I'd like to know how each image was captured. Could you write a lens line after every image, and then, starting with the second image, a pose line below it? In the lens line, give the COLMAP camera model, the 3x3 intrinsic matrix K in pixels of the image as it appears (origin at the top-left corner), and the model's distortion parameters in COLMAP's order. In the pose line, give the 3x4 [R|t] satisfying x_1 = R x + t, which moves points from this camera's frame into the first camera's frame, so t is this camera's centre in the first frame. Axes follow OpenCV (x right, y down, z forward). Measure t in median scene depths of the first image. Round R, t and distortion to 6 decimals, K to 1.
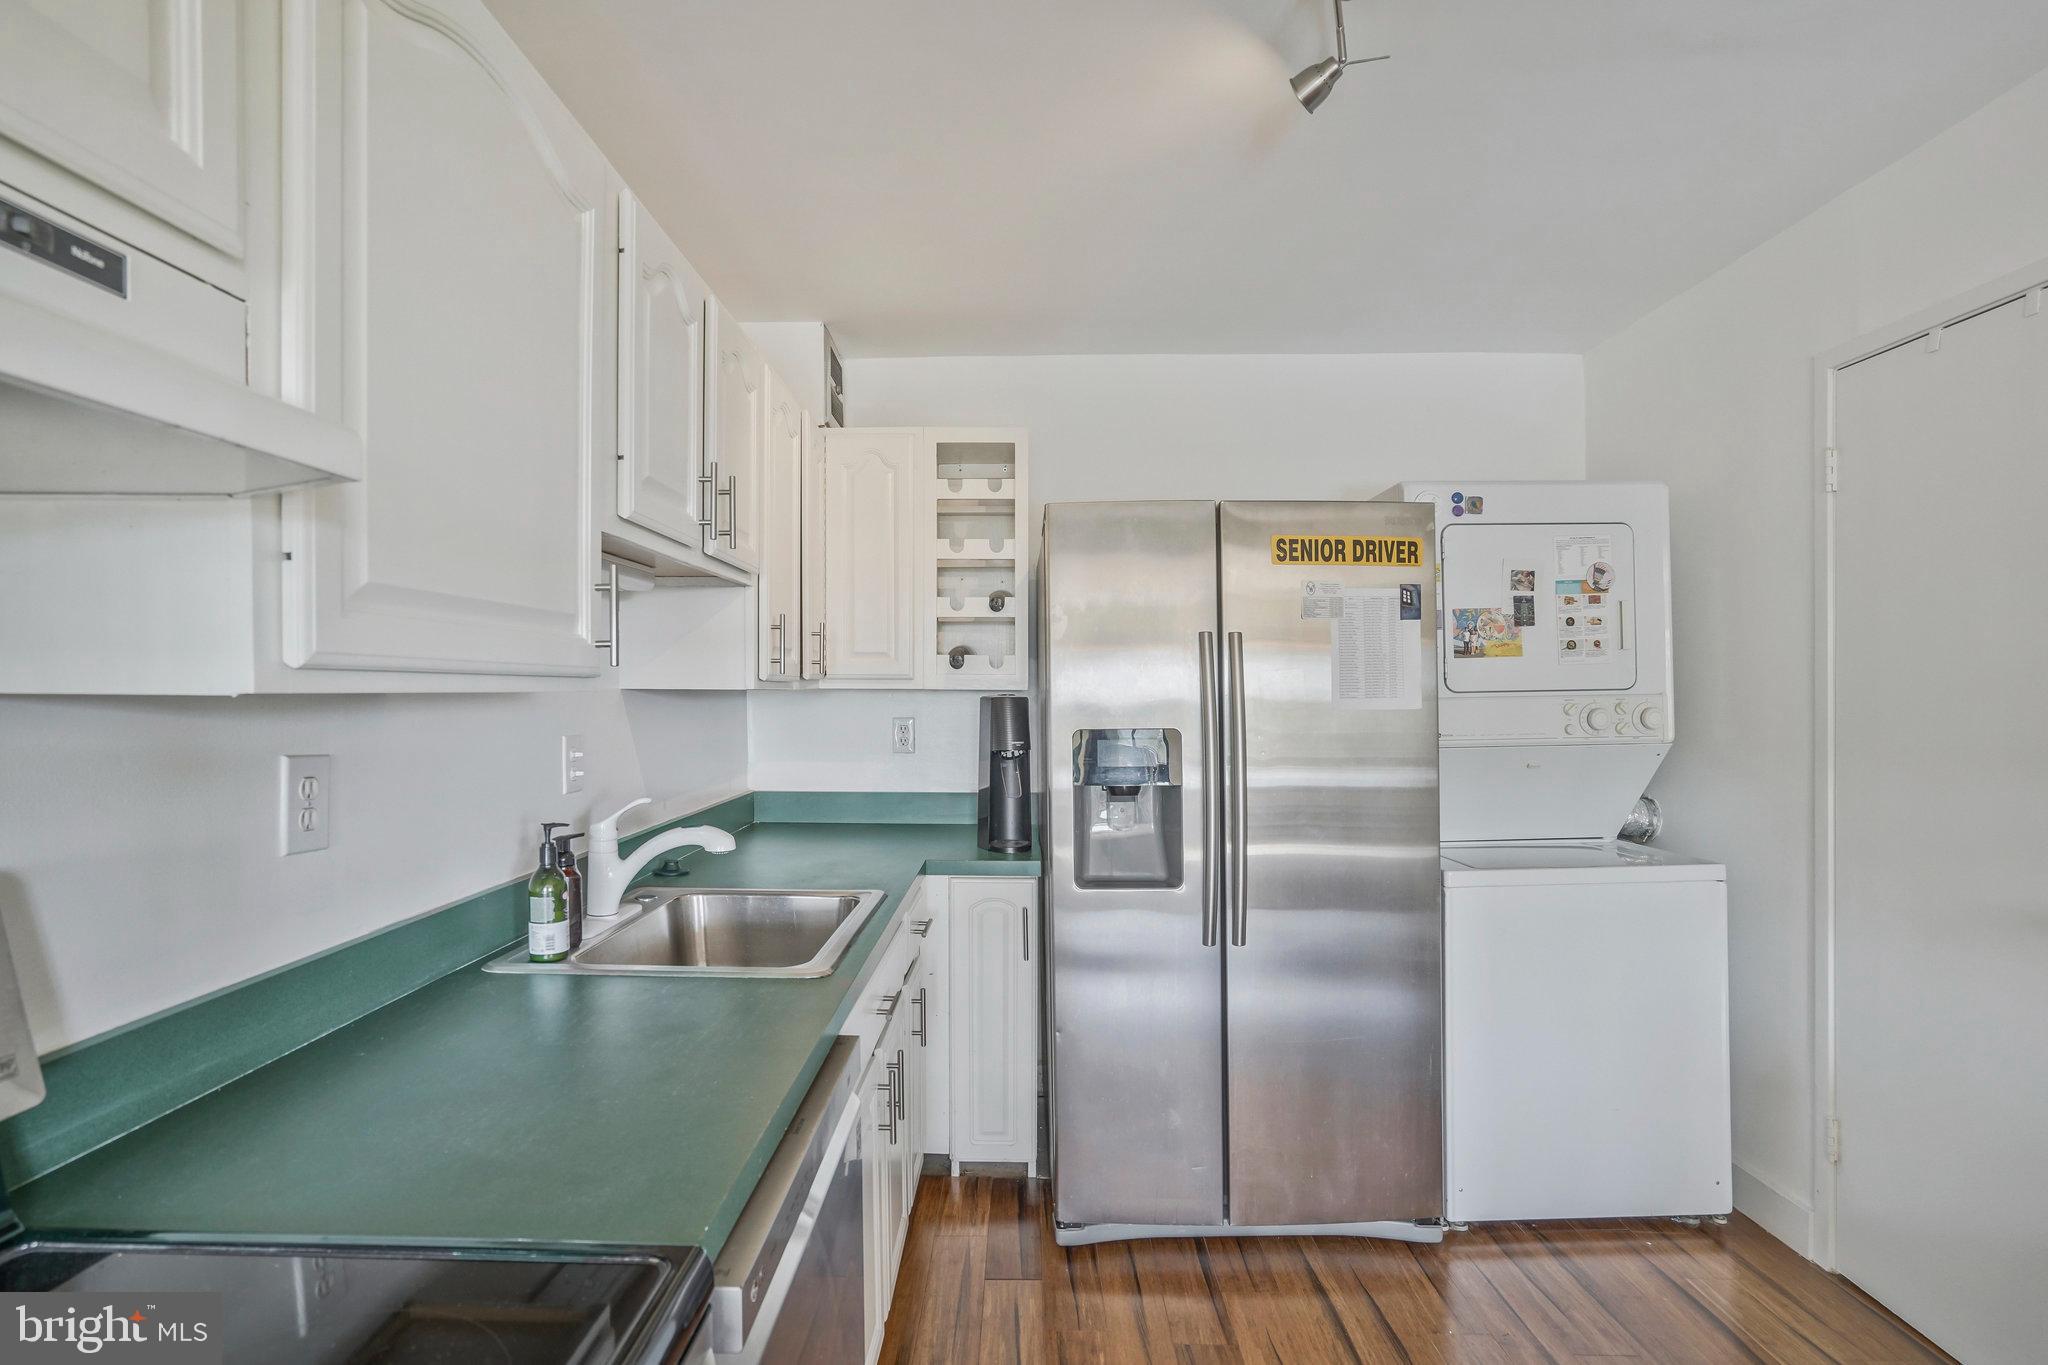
lens RADIAL K [[970.6, 0, 1017.5], [0, 970.6, 718.7], [0, 0, 1]] dist [-0.054811, 0.026556]
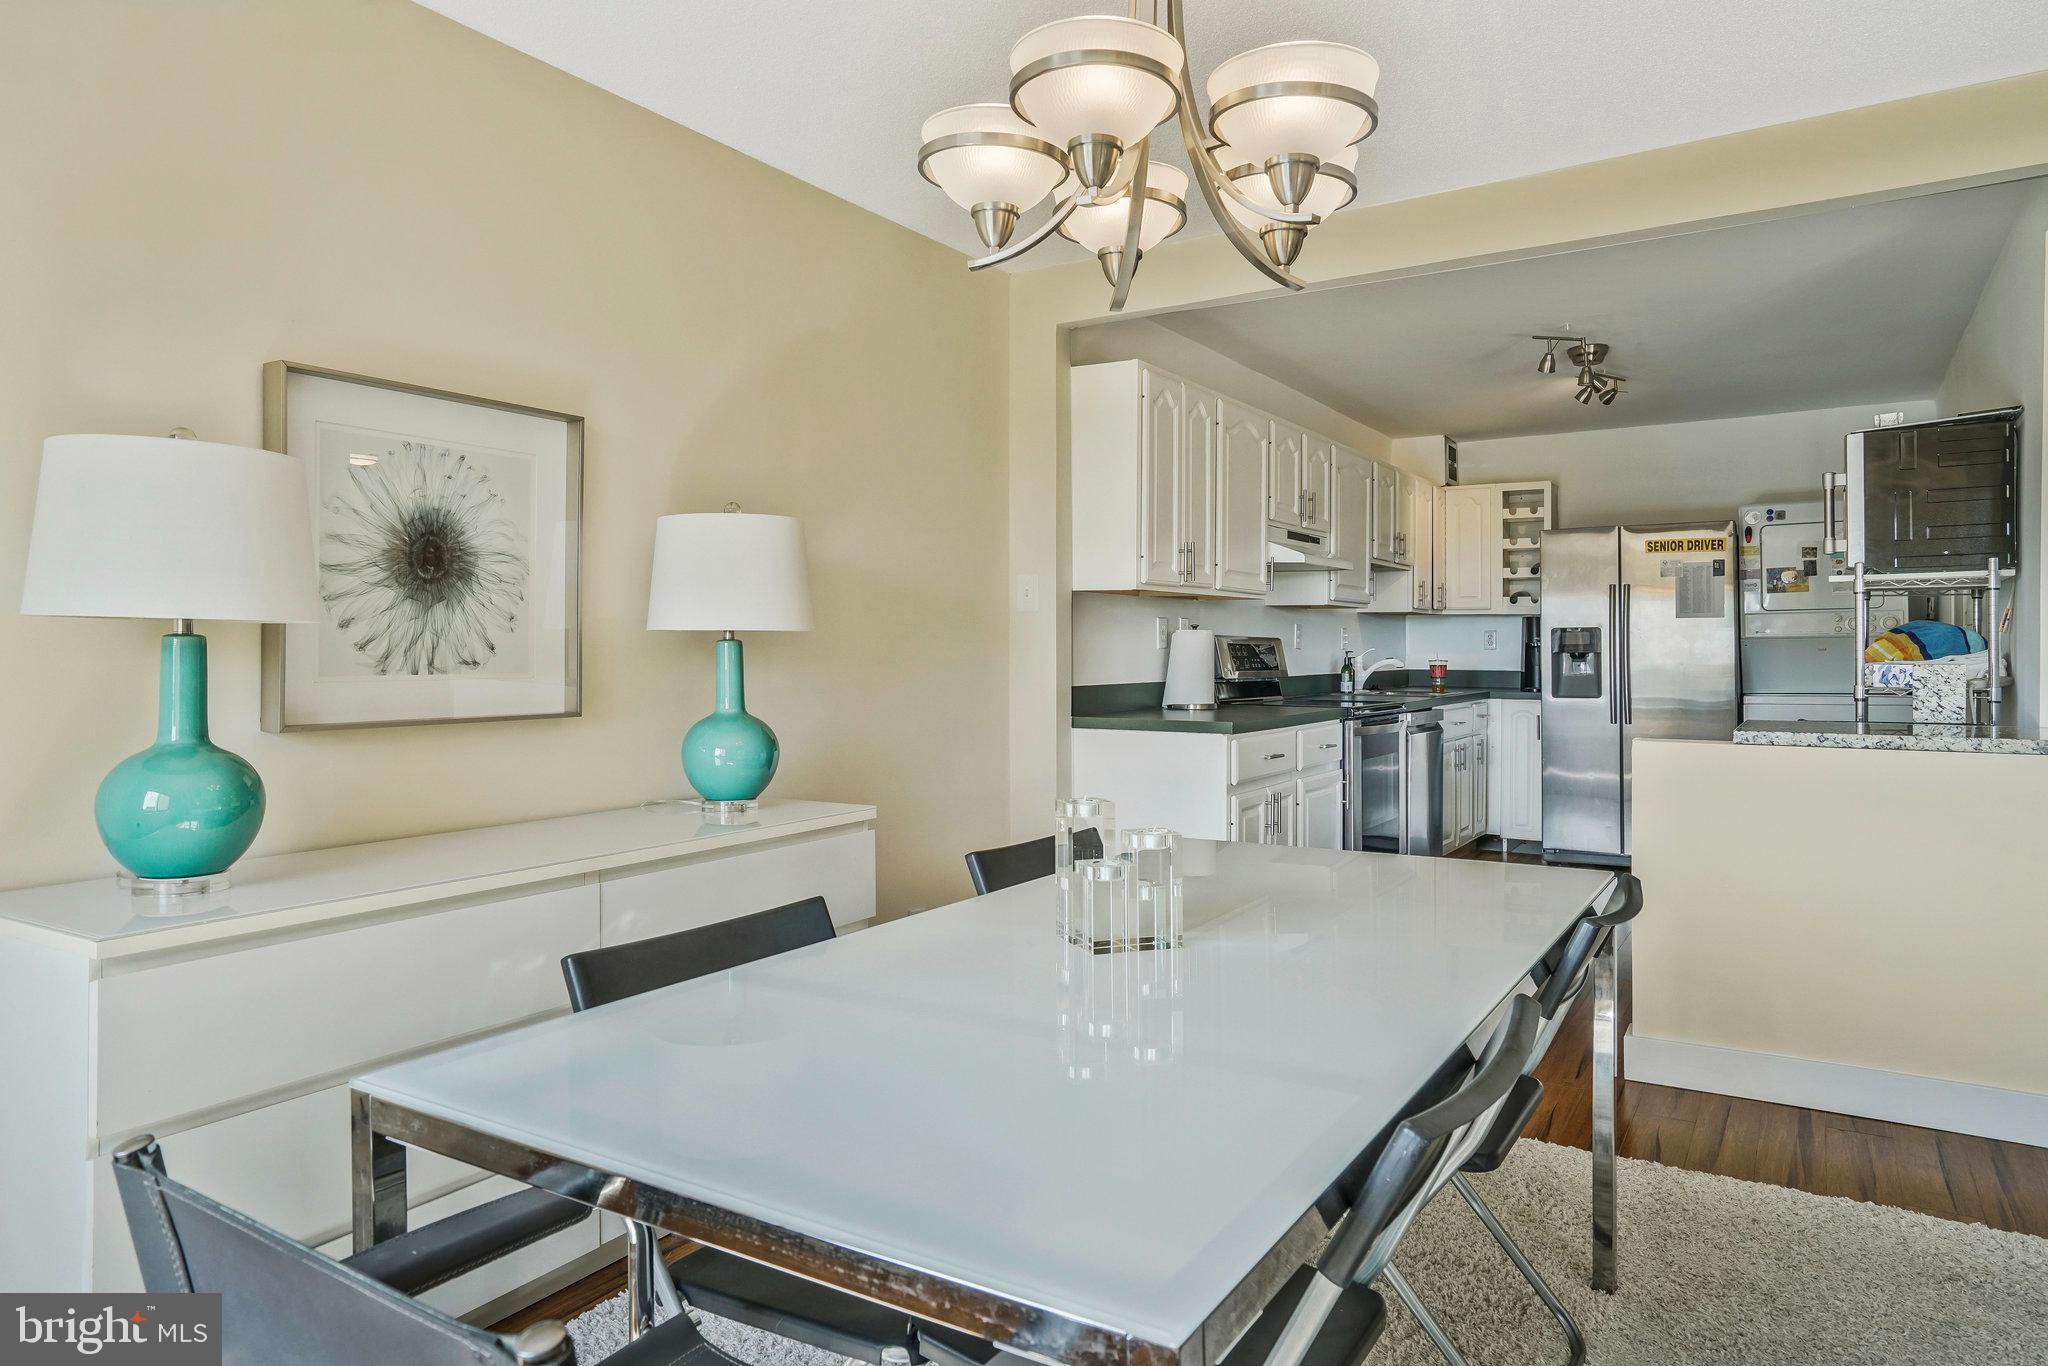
lens RADIAL K [[1271.6, 0, 1031.2], [0, 1271.6, 641.7], [0, 0, 1]] dist [-0.003062, 0.003660]
pose [[0.855128, -0.000824, -0.518416, 0.531824], [-0.017854, 0.999359, -0.031039, 0.149725], [0.518109, 0.035798, 0.854565, -2.083950]]
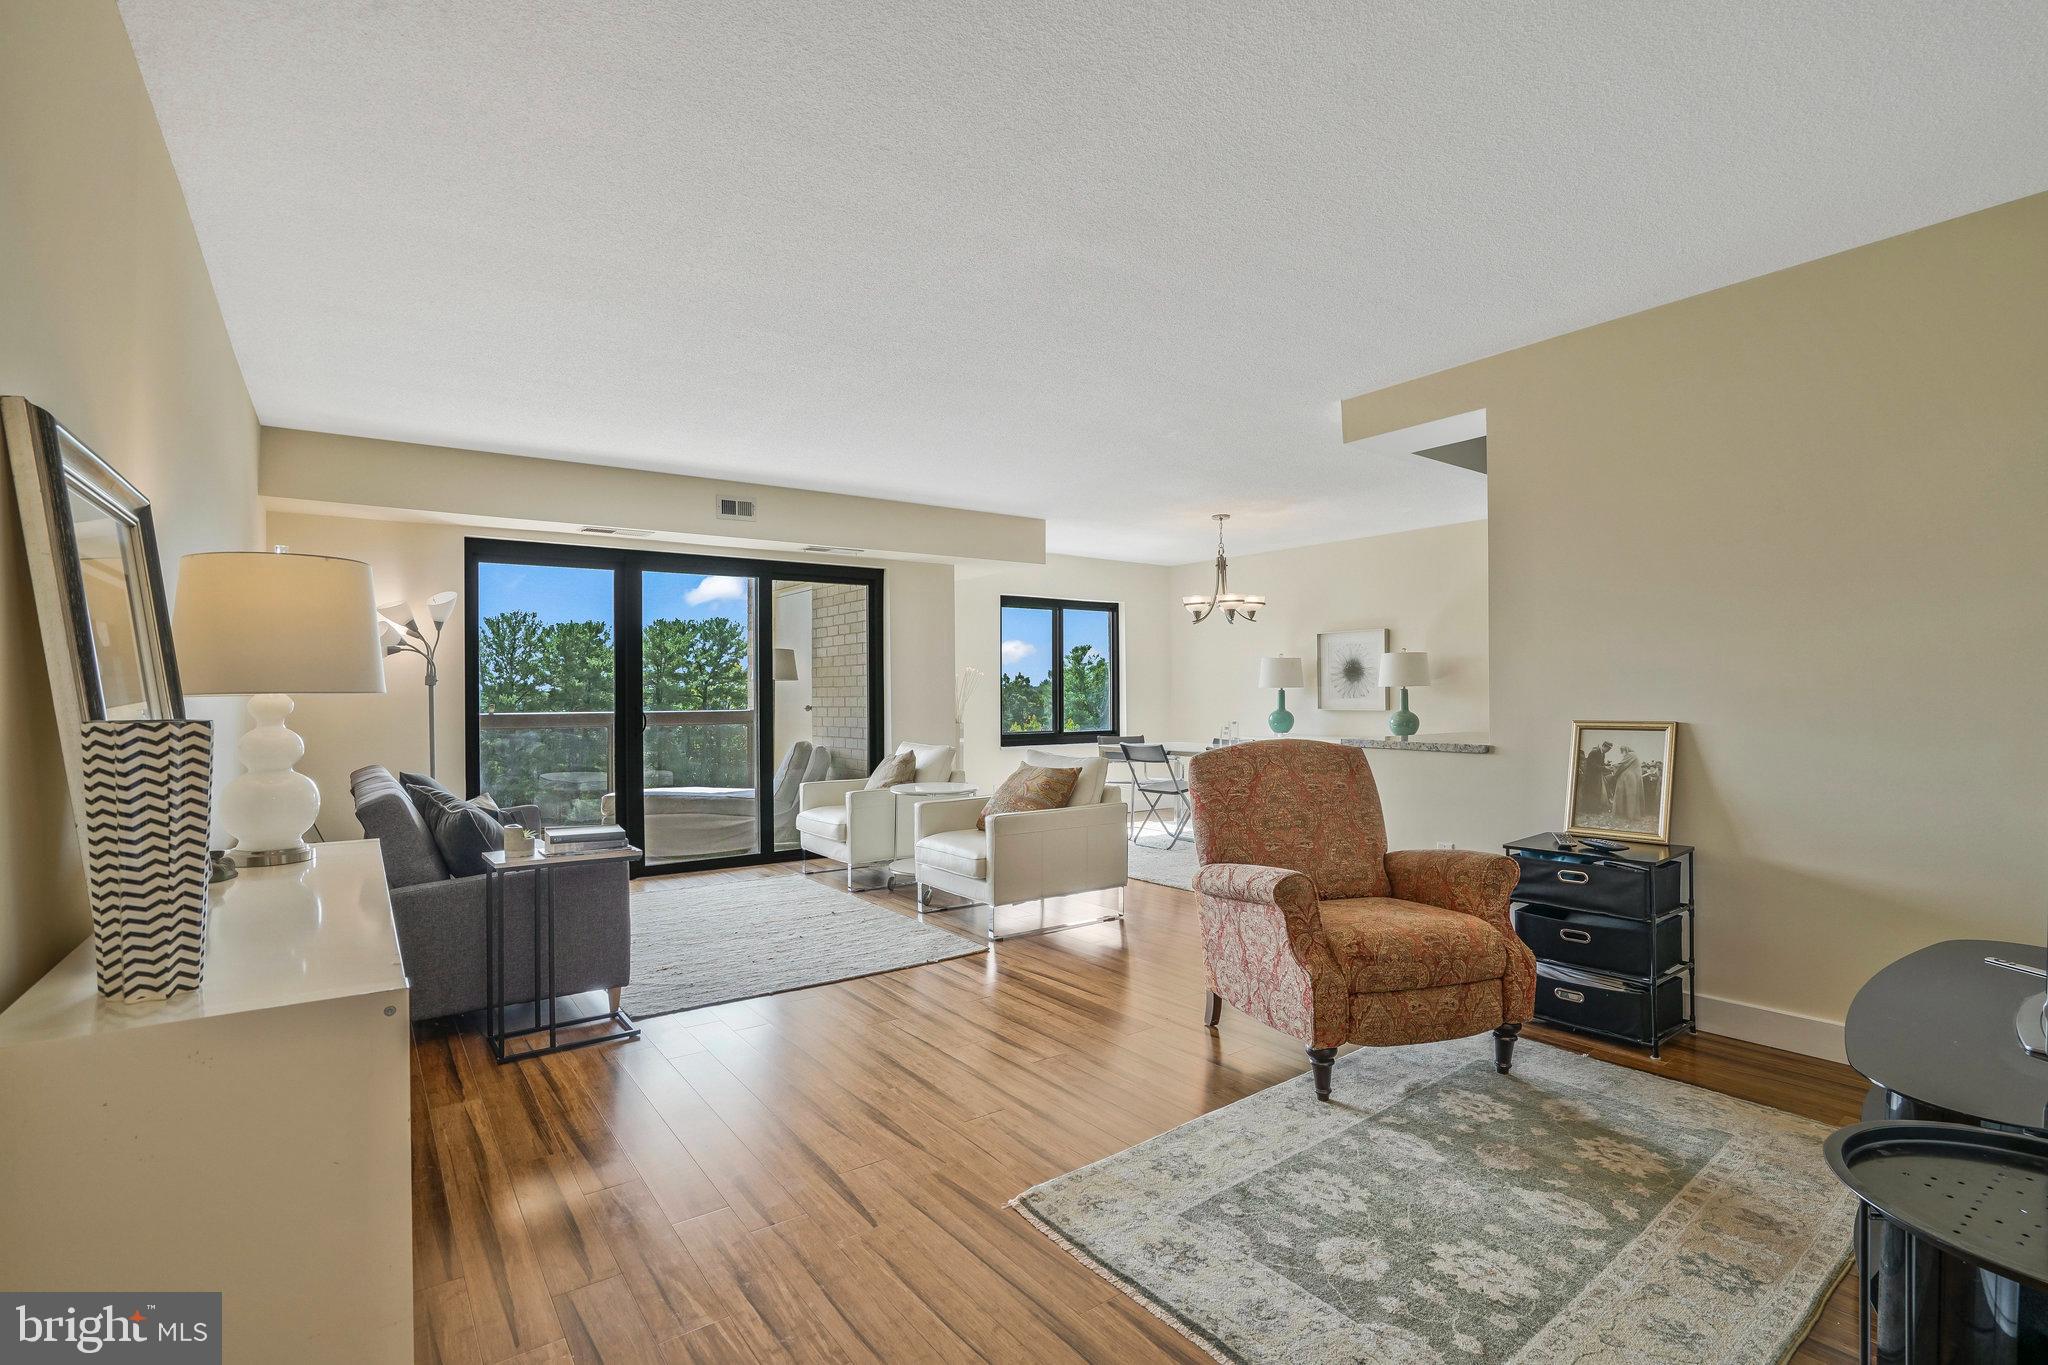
lens RADIAL K [[951.9, 0, 1018.9], [0, 951.9, 678.5], [0, 0, 1]] dist [-0.055359, 0.022802]
pose [[-0.801441, -0.001596, -0.598071, 2.471707], [-0.008417, 0.999928, 0.008610, 0.065020], [0.598014, 0.011935, -0.801397, 0.508294]]
